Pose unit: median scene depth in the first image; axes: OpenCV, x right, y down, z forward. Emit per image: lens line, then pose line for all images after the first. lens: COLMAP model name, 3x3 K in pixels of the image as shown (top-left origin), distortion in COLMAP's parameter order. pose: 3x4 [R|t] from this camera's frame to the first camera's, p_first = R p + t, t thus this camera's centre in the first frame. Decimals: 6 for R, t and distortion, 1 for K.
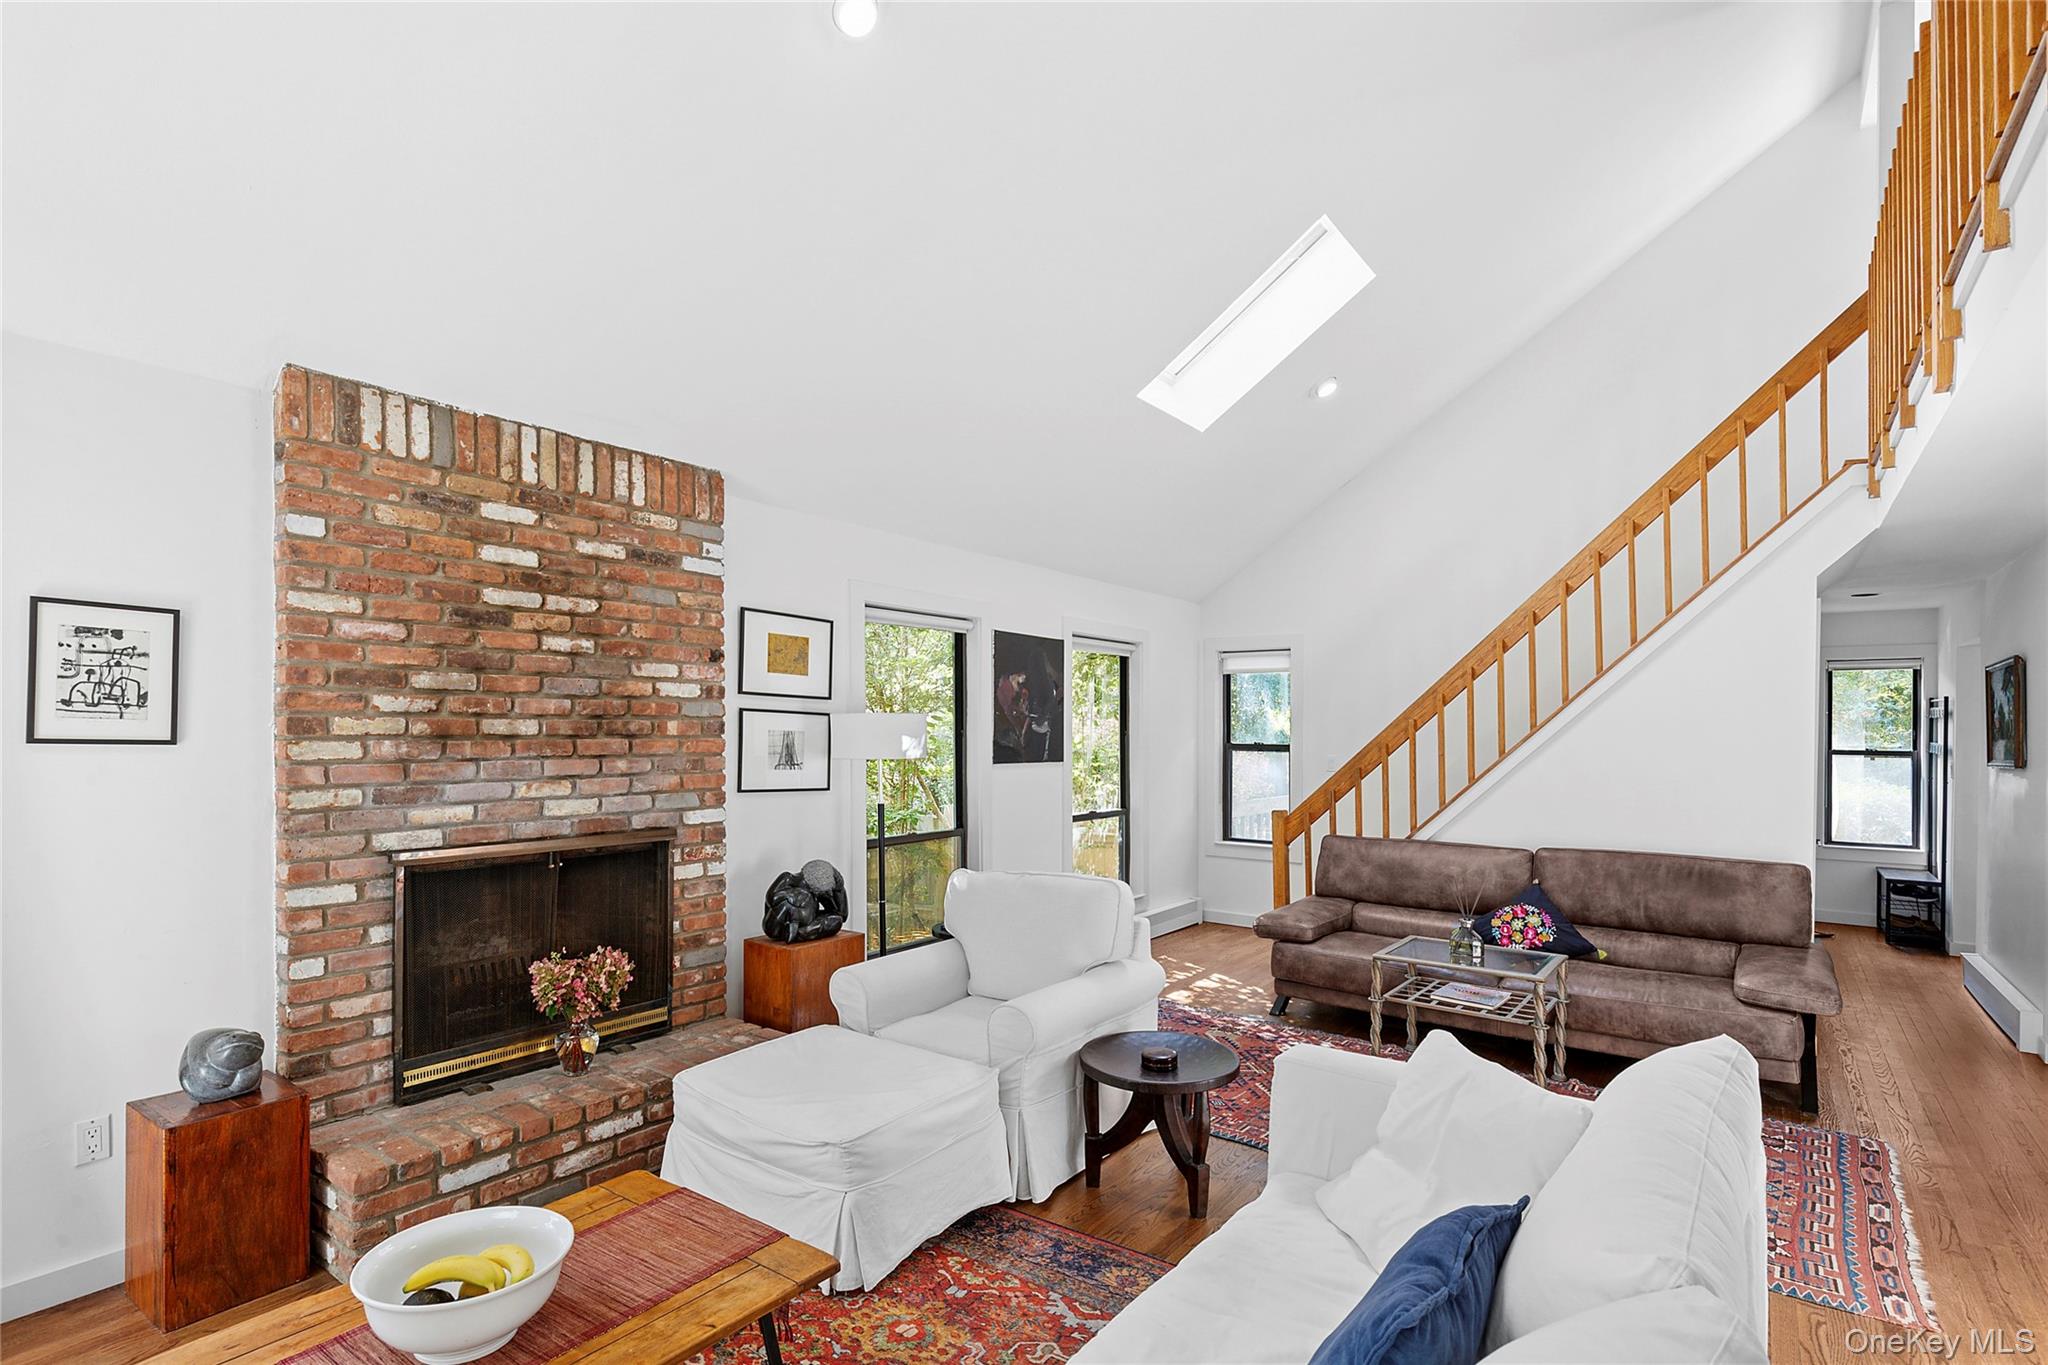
lens RADIAL K [[970.8, 0, 1026.7], [0, 970.8, 707.1], [0, 0, 1]] dist [-0.012971, 0.001220]
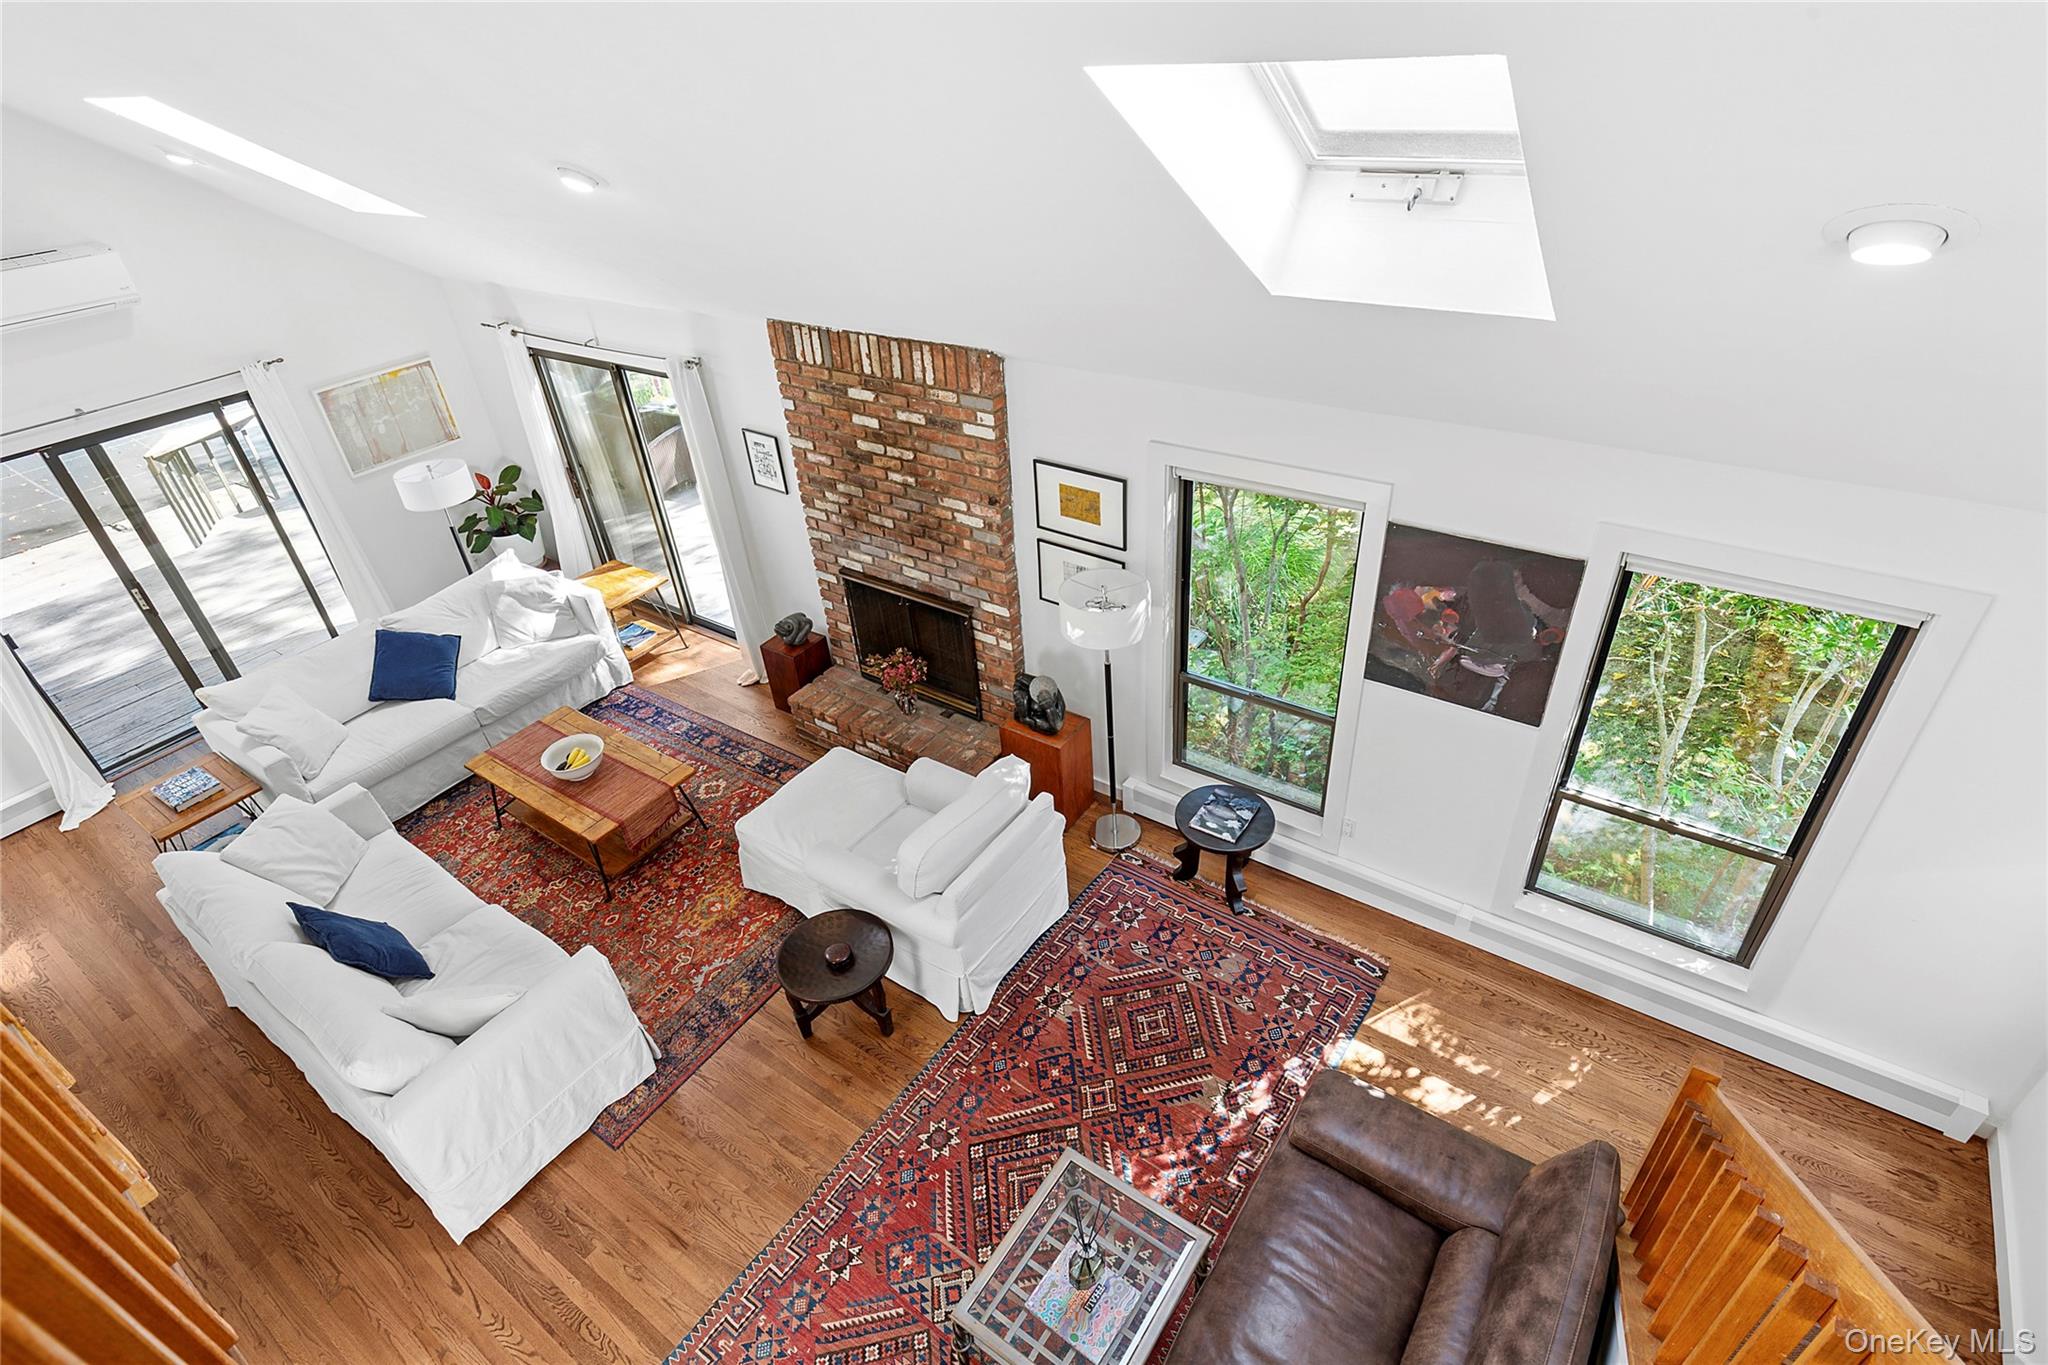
lens RADIAL K [[1049.8, 0, 1059.9], [0, 1049.8, 643.1], [0, 0, 1]] dist [0.000260, -0.001405]
pose [[0.033388, 0.536324, -0.843352, 1.097253], [0.085690, 0.839179, 0.537063, -0.737213], [0.995762, -0.090198, -0.017939, 1.304872]]
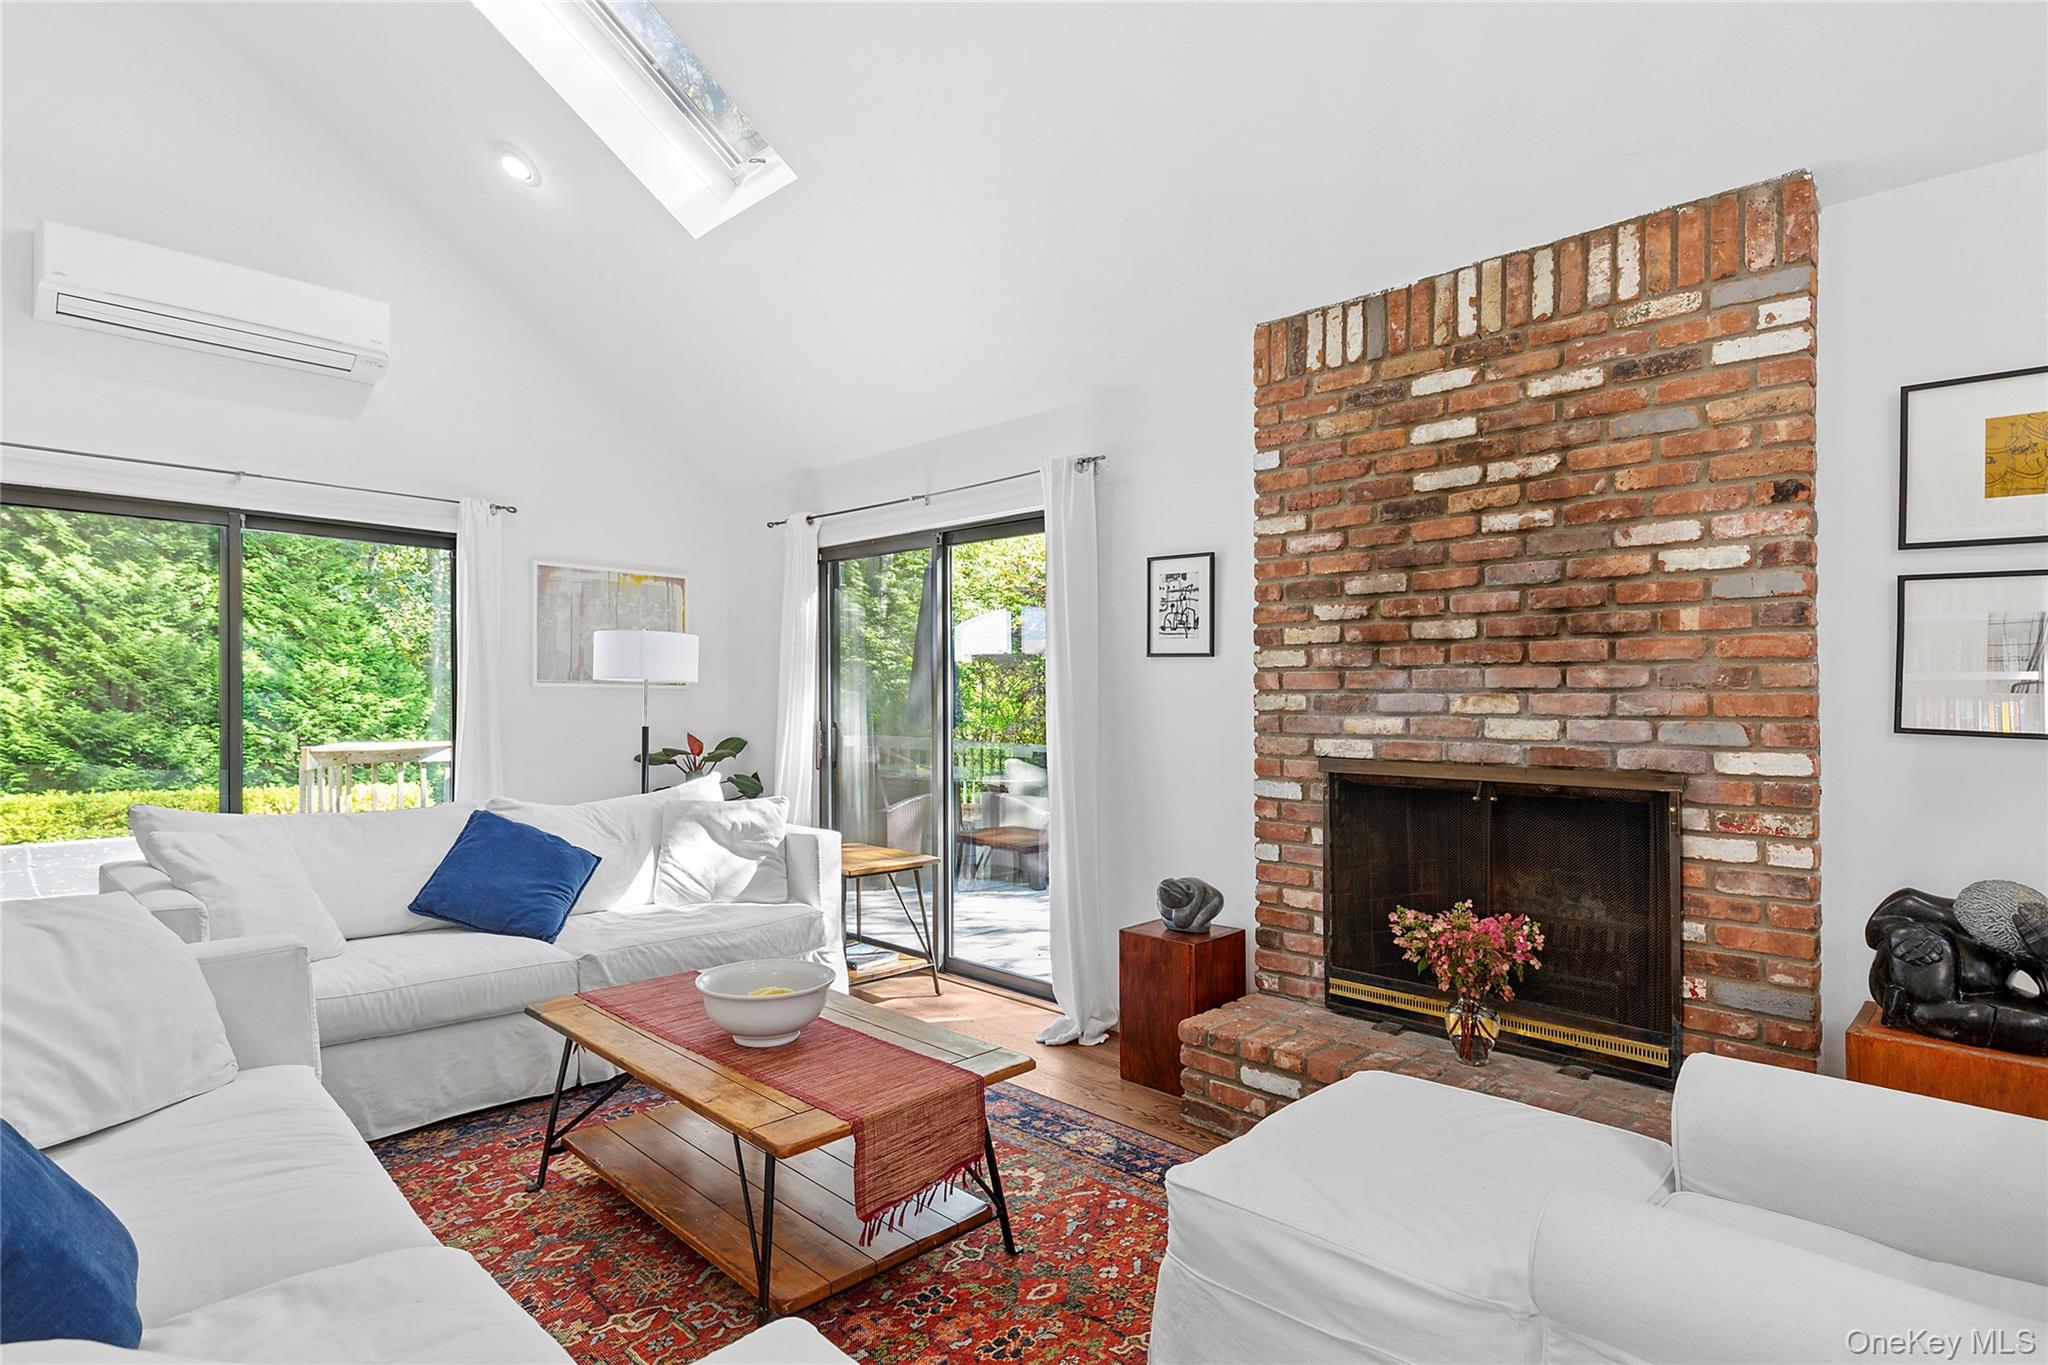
lens RADIAL K [[1058.1, 0, 1033.3], [0, 1058.1, 679.4], [0, 0, 1]] dist [0.001506, -0.004751]
pose [[-0.140335, -0.019633, -0.989909, 0.439032], [0.022809, 0.999474, -0.023056, 0.077117], [0.989841, -0.025814, -0.139814, 0.761380]]
